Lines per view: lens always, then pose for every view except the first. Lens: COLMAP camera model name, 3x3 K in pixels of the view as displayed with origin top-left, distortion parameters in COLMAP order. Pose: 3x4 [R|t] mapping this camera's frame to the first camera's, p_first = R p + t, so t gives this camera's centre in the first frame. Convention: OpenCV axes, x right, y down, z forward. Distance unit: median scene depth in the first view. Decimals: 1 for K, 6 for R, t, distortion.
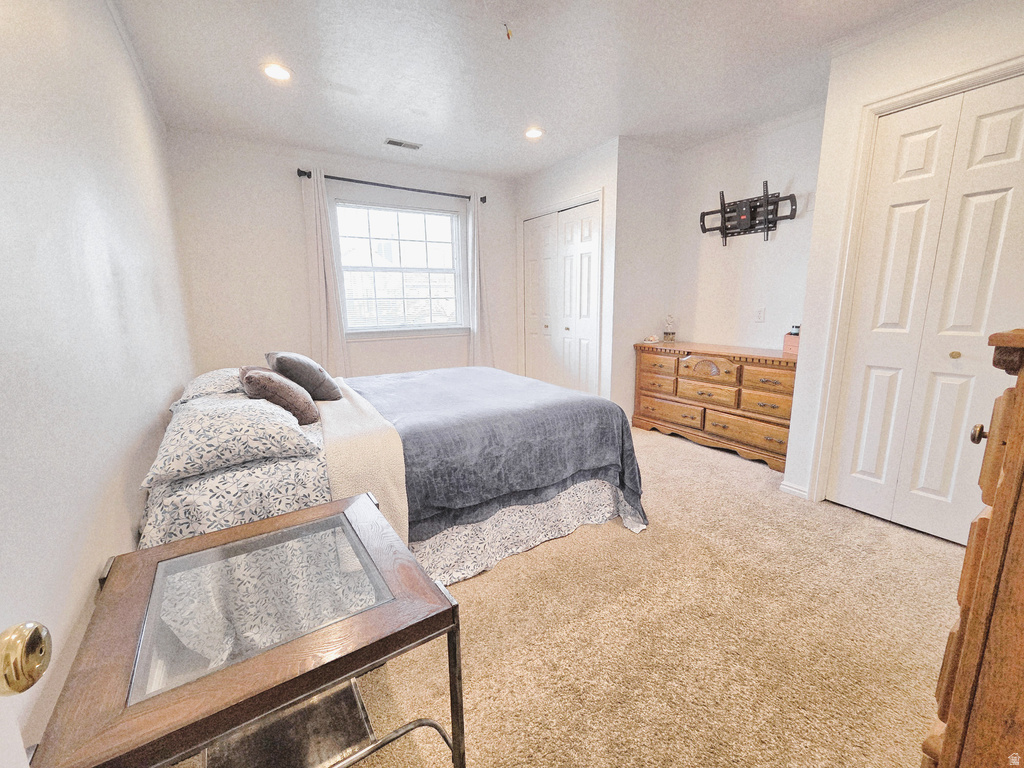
lens RADIAL K [[423.1, 0, 514.6], [0, 423.1, 381.6], [0, 0, 1]] dist [0.001347, -0.000023]
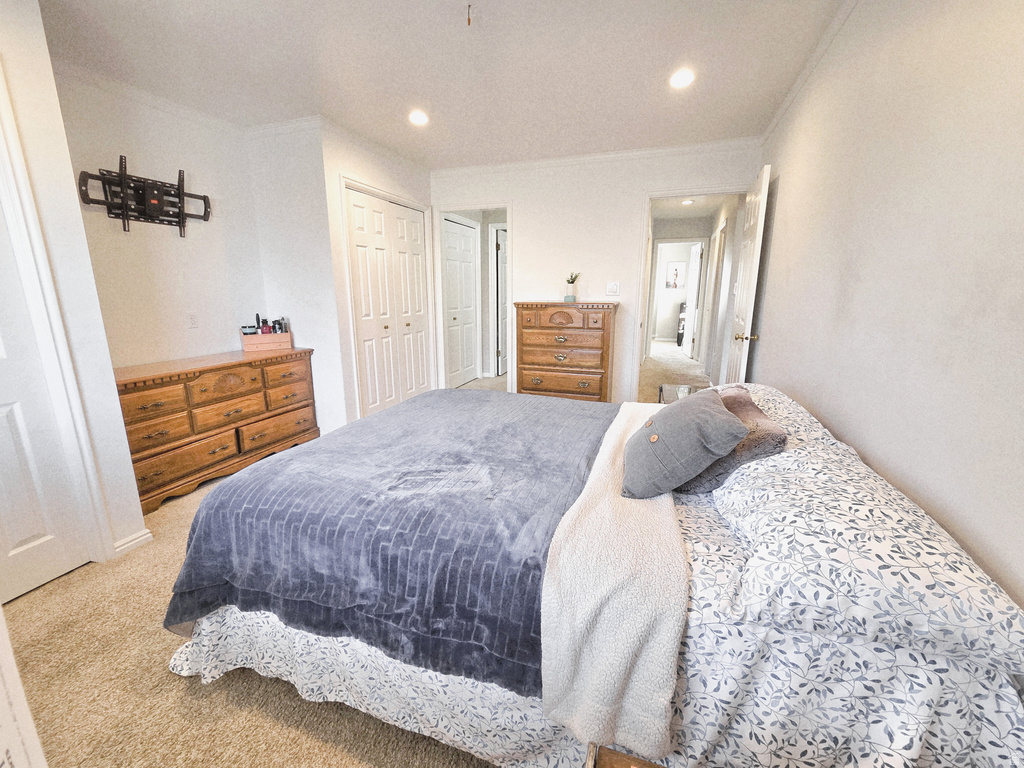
lens RADIAL K [[423.1, 0, 513.1], [0, 423.1, 384.1], [0, 0, 1]] dist [0.001347, -0.000023]
pose [[-0.605468, -0.165696, 0.778430, -0.563249], [0.154242, 0.935114, 0.319017, -0.214545], [-0.780781, 0.313221, -0.540624, 1.010720]]
